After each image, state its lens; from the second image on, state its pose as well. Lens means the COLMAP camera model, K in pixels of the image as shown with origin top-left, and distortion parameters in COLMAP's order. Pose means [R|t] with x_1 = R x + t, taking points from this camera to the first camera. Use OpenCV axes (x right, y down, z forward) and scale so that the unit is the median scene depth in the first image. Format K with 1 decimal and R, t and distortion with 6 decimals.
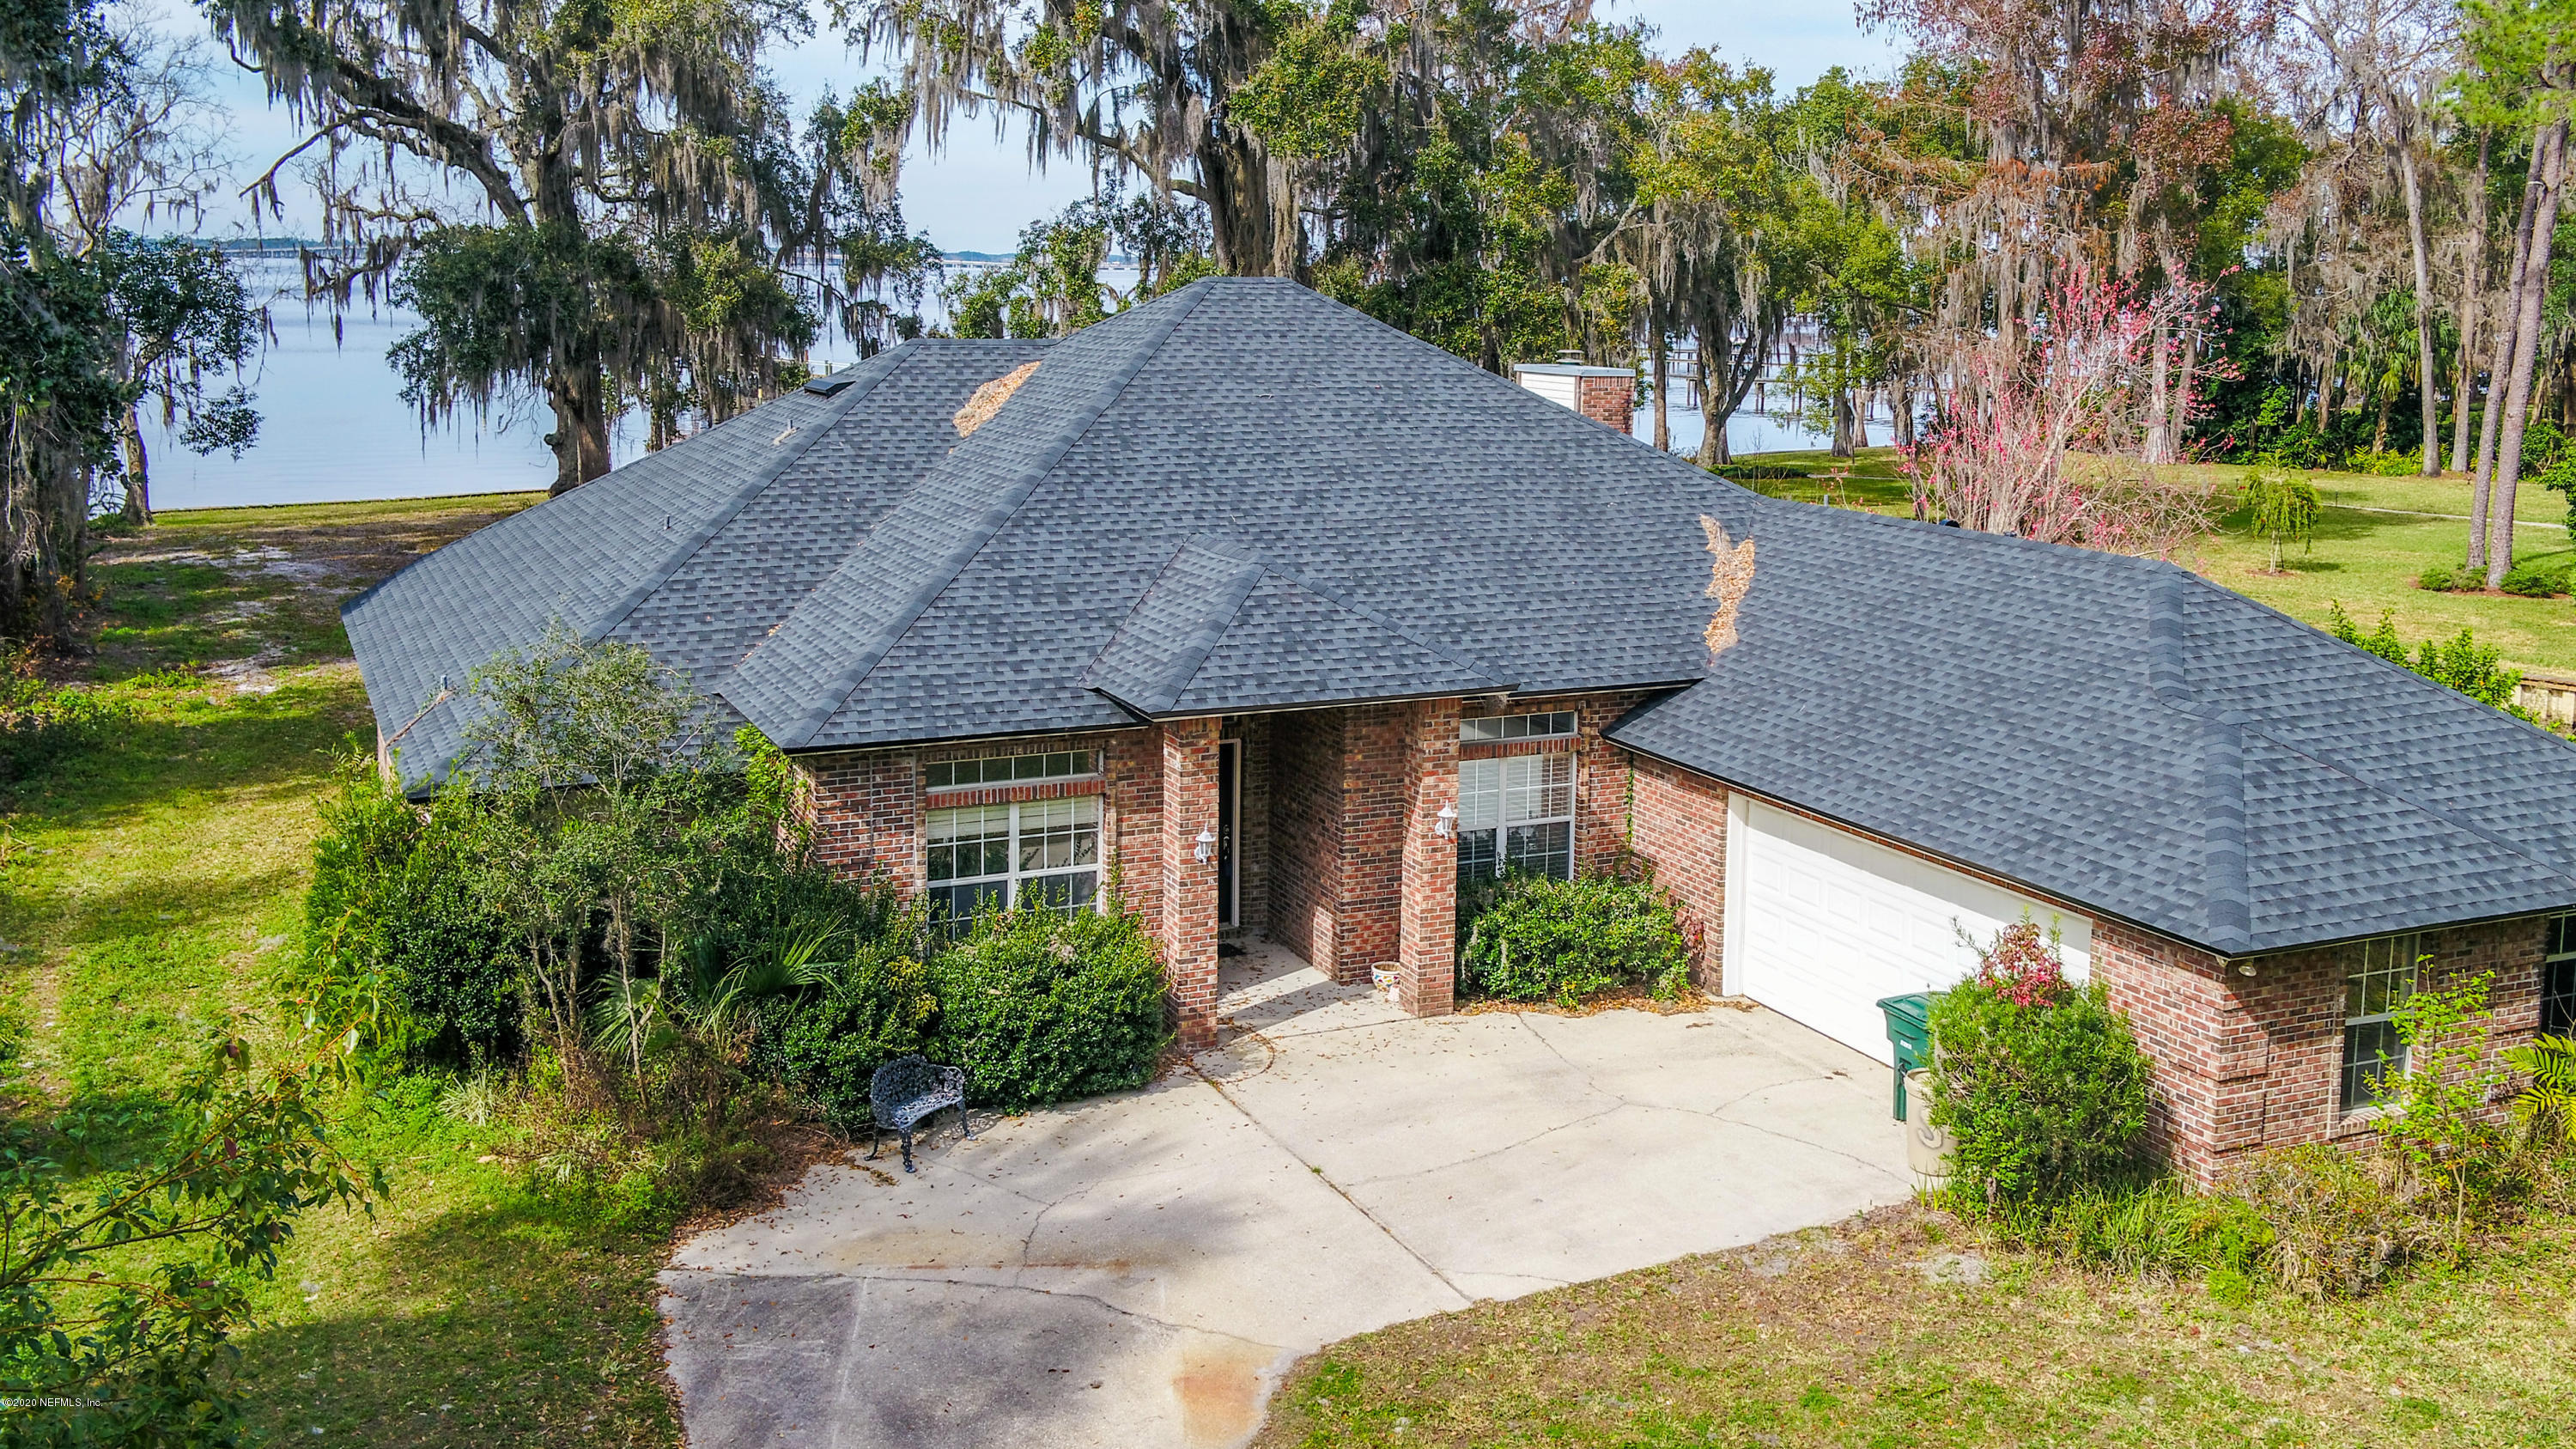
lens RADIAL K [[2258.3, 0, 1179.5], [0, 2258.3, 504.5], [0, 0, 1]] dist [-0.001310, -0.000379]
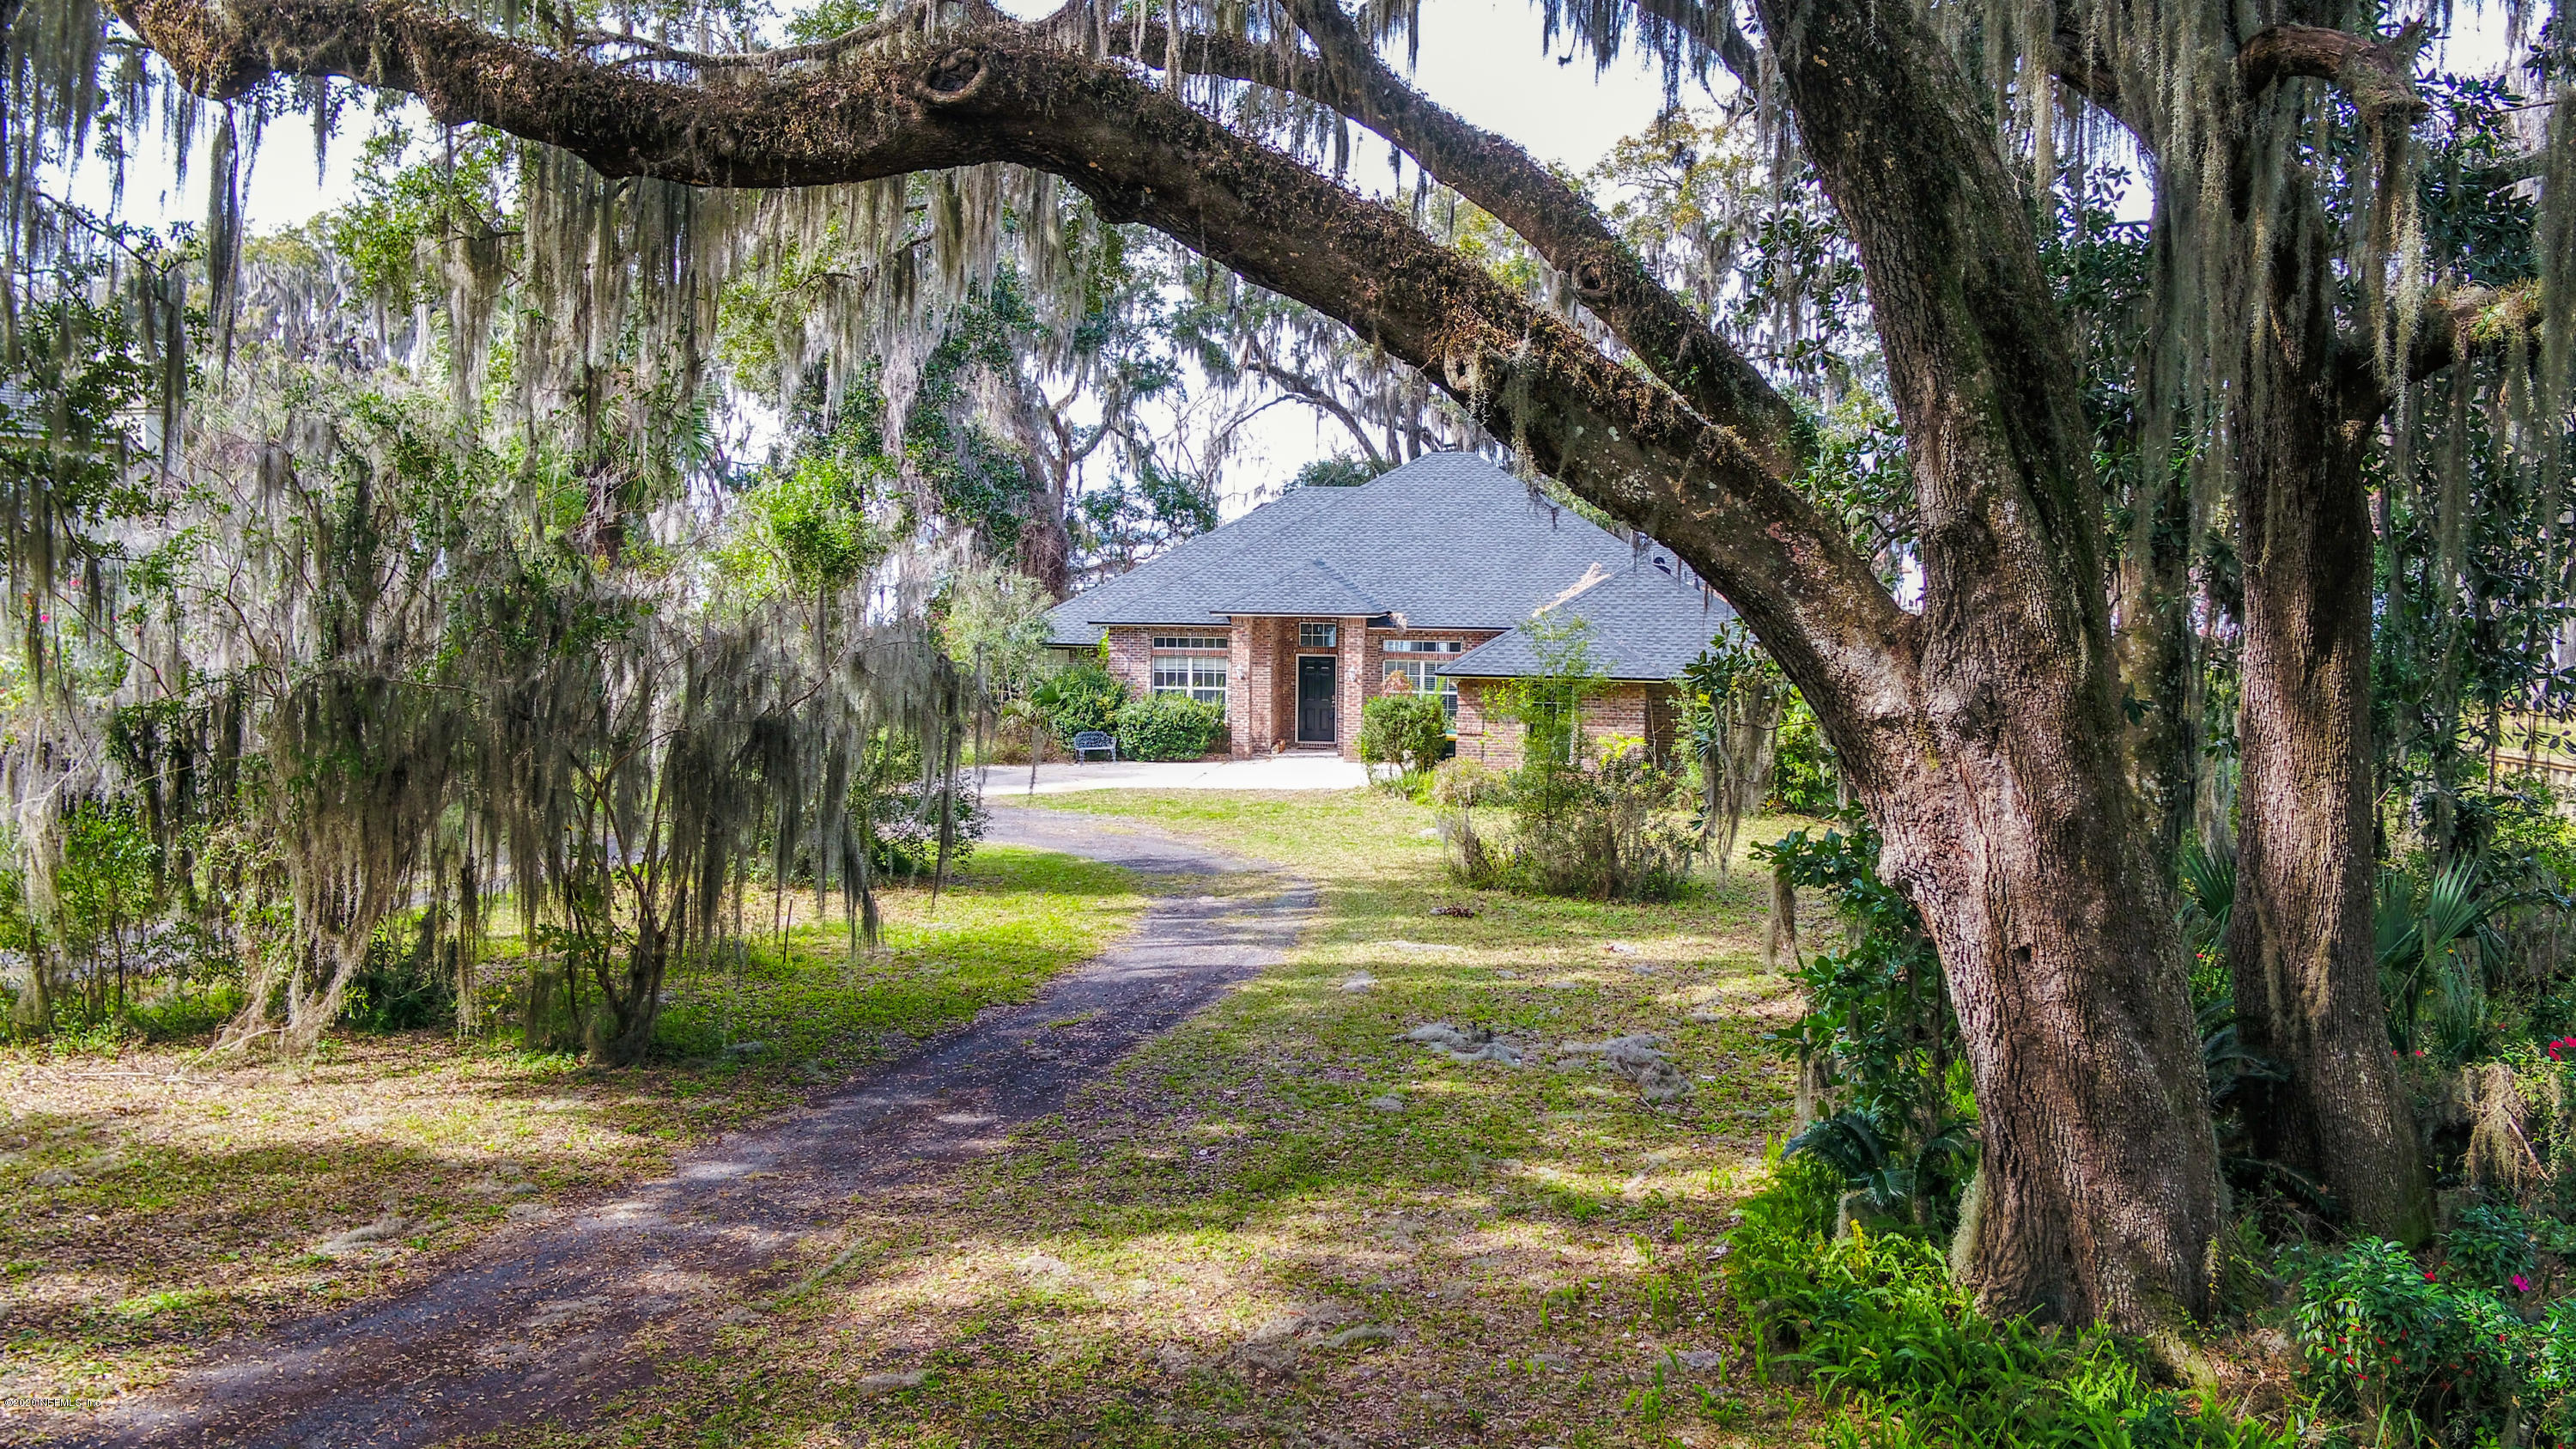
lens RADIAL K [[2213.7, 0, 1297.3], [0, 2213.7, 728.1], [0, 0, 1]] dist [0.000200, -0.003258]
pose [[0.843000, 0.042456, -0.536235, 1.274277], [-0.058326, 0.998217, -0.012659, 0.226823], [0.534742, 0.041948, 0.843974, -0.918854]]
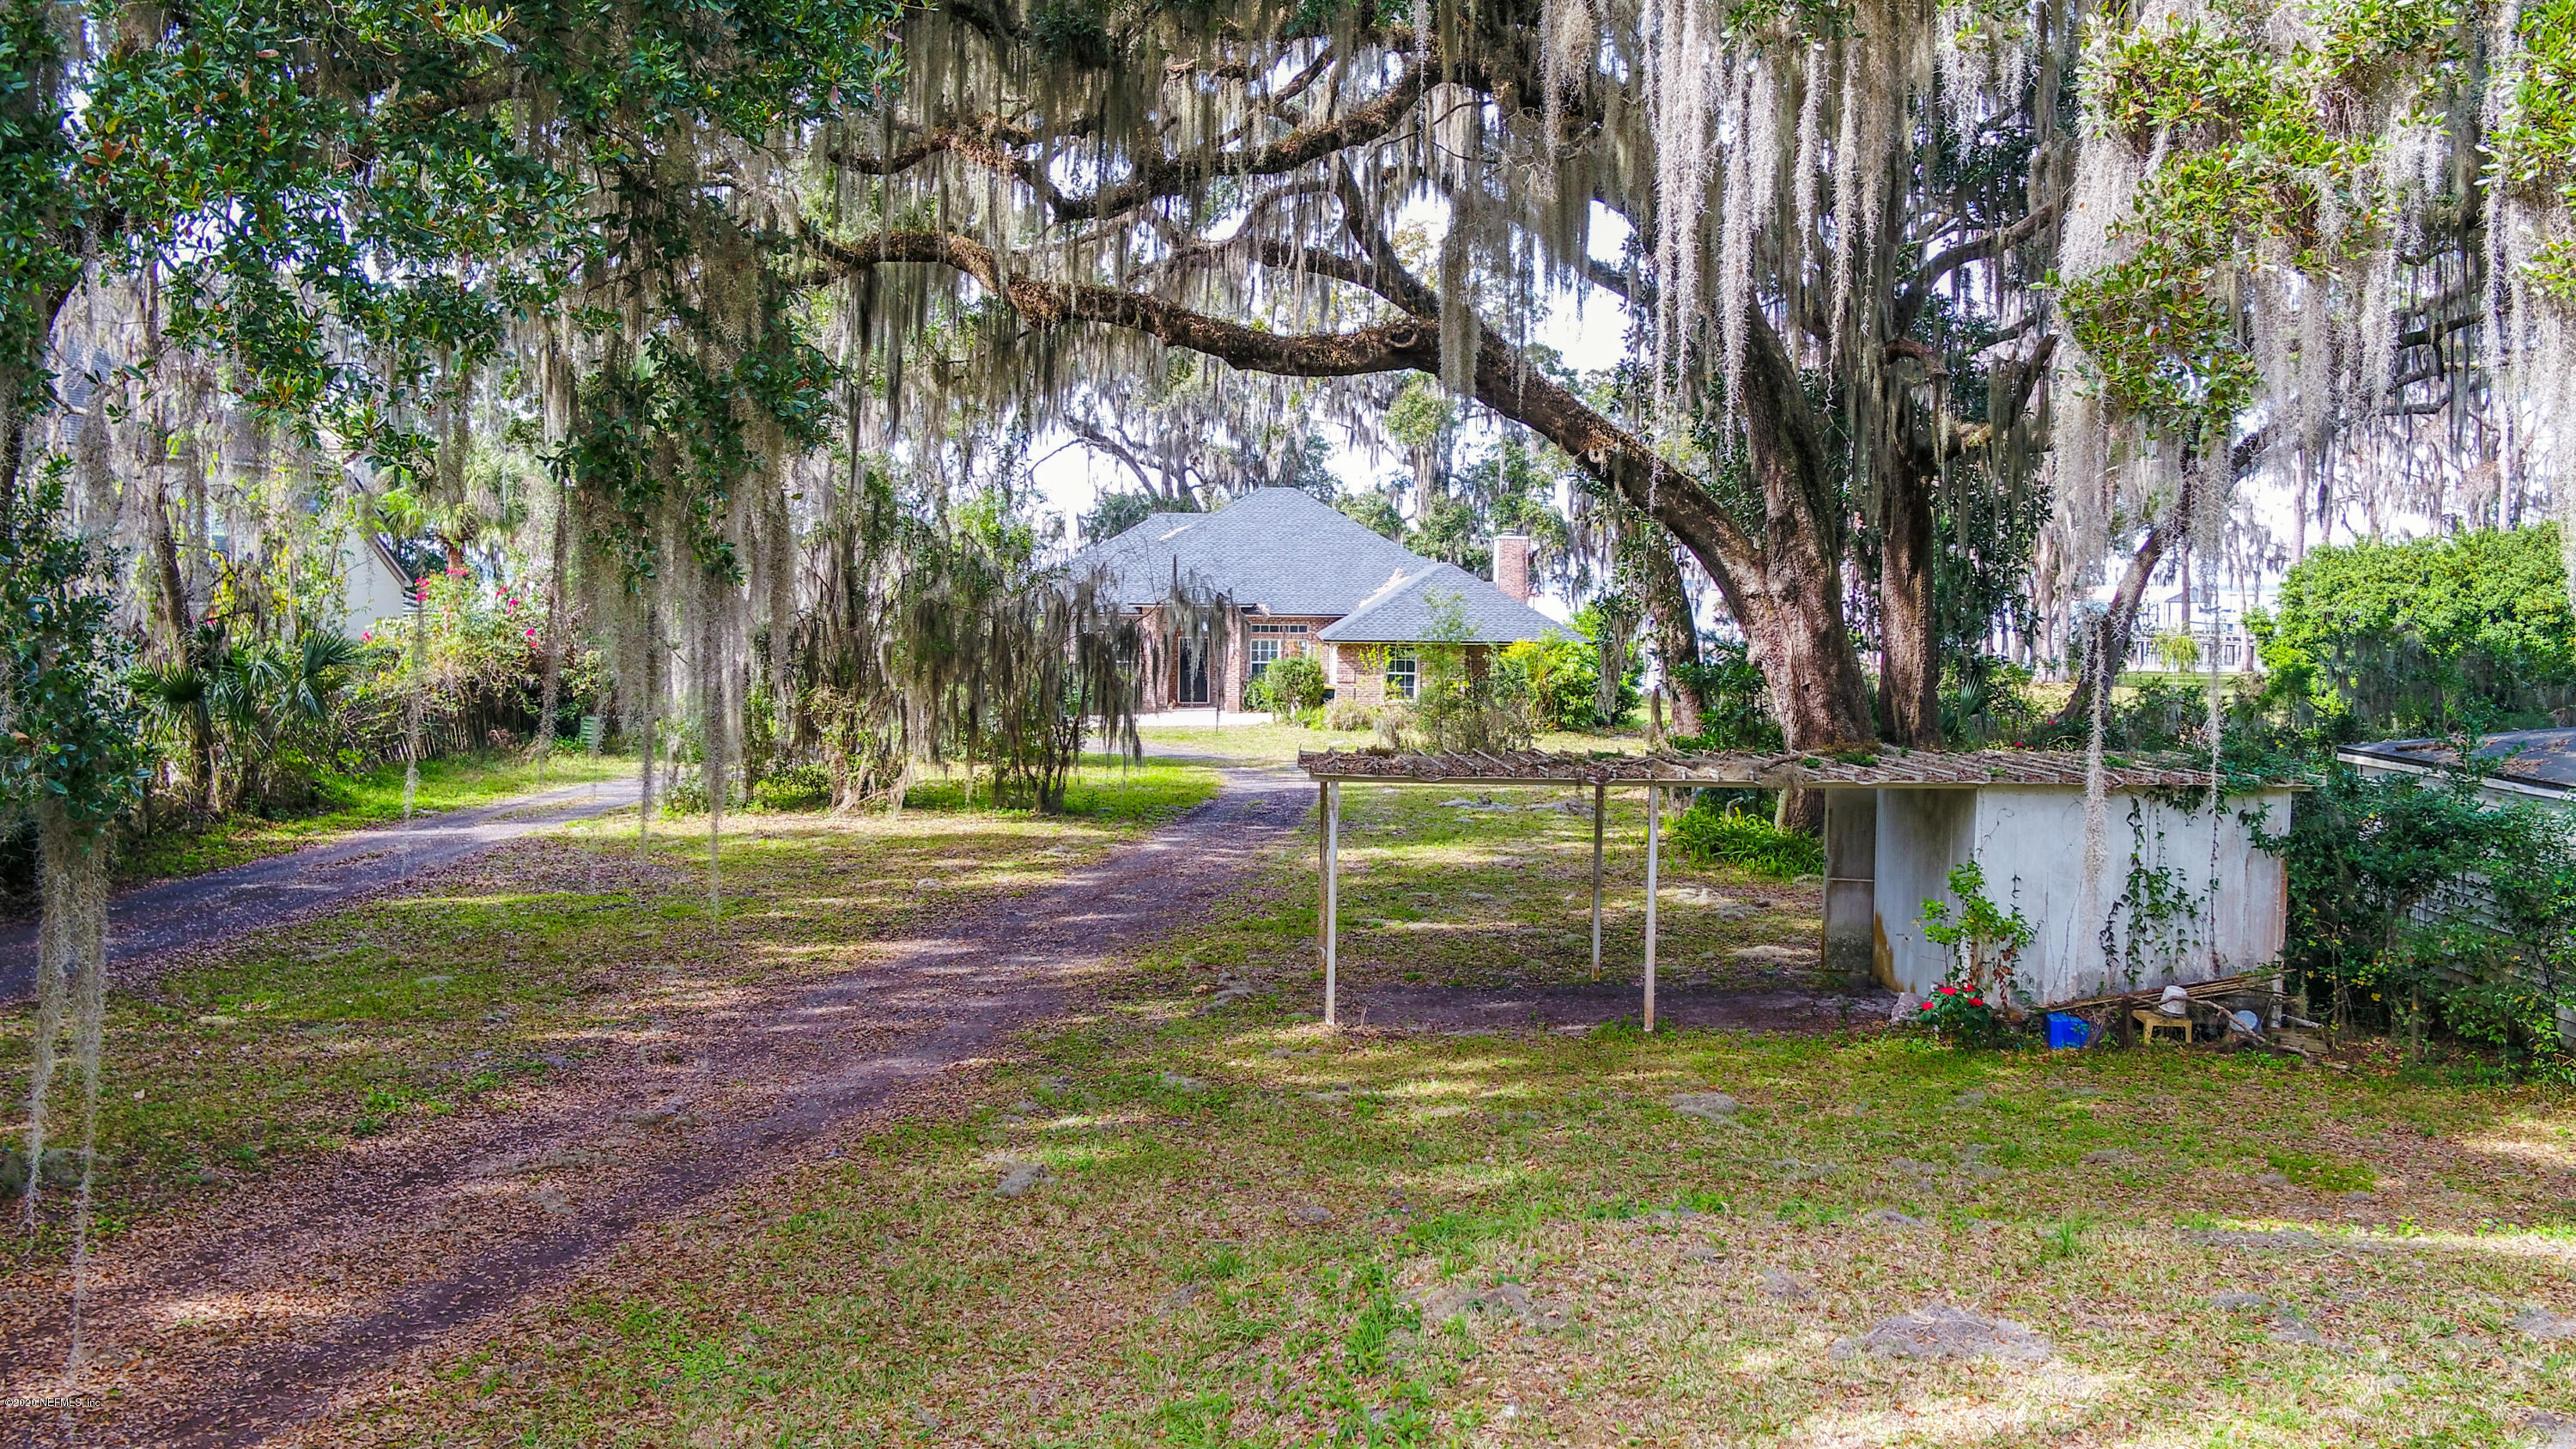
lens RADIAL K [[2213.7, 0, 1297.3], [0, 2213.7, 728.1], [0, 0, 1]] dist [0.000200, -0.003258]
pose [[0.924352, 0.021206, -0.380950, 1.371754], [-0.038059, 0.998599, -0.036760, 0.360263], [0.379637, 0.048478, 0.923865, -1.796695]]
